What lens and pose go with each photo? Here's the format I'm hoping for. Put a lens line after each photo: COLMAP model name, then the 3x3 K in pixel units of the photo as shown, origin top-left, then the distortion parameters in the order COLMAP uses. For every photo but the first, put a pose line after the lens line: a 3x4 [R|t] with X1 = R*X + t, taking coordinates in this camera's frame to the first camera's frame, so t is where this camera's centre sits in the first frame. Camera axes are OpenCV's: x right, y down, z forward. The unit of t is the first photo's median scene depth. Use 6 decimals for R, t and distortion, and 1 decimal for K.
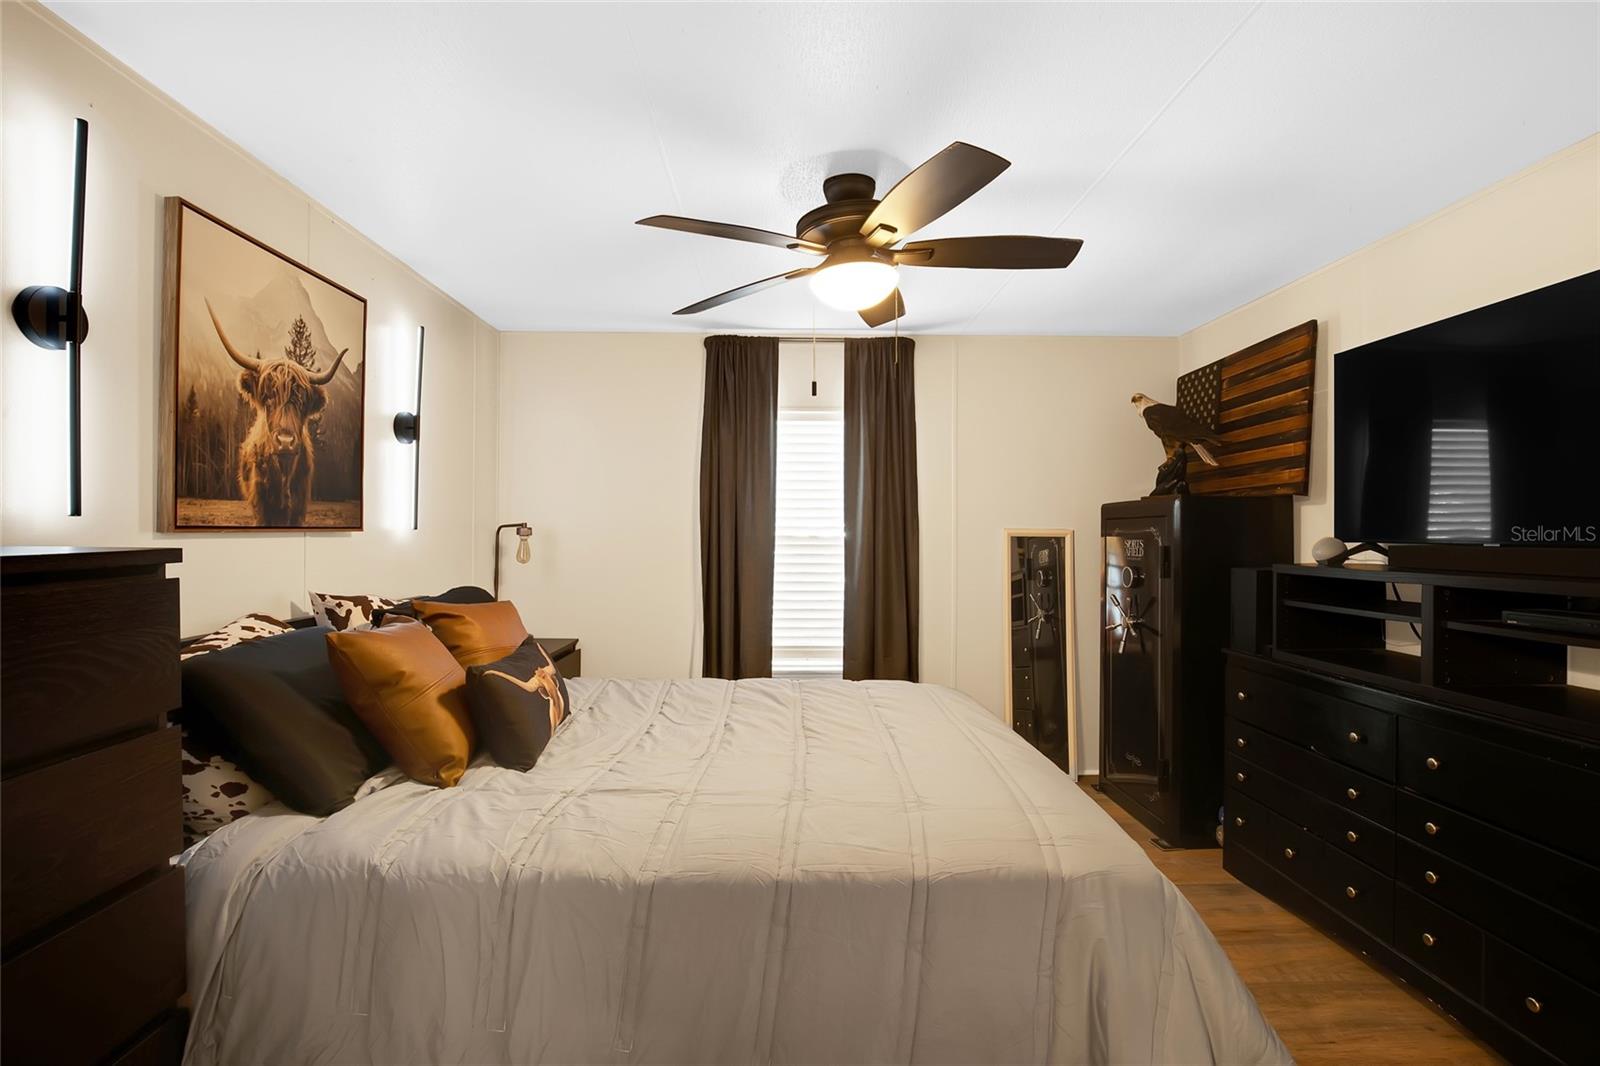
lens RADIAL K [[733.5, 0, 797.2], [0, 733.5, 534.2], [0, 0, 1]] dist [-0.037522, 0.009106]
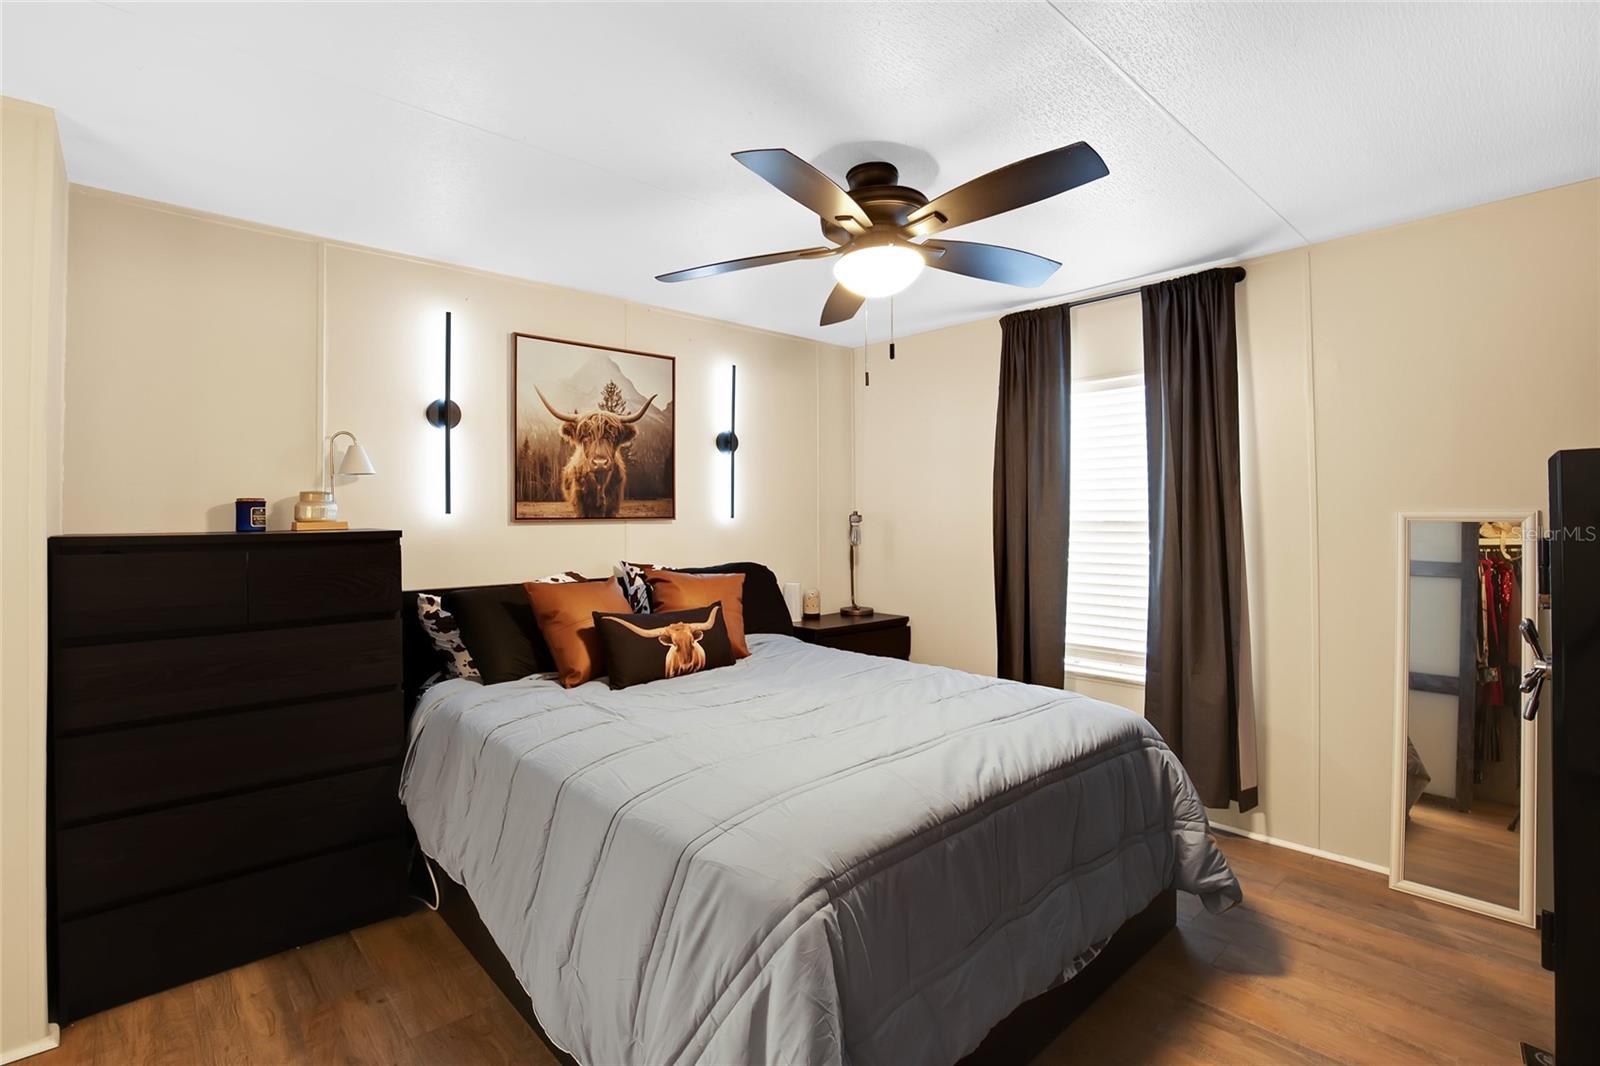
lens RADIAL K [[739.0, 0, 799.1], [0, 739.0, 509.4], [0, 0, 1]] dist [-0.035828, 0.009150]
pose [[0.662795, -0.014223, -0.748666, 0.755884], [0.005566, 0.999886, -0.014068, -0.002964], [0.748780, 0.005157, 0.662798, 0.256694]]
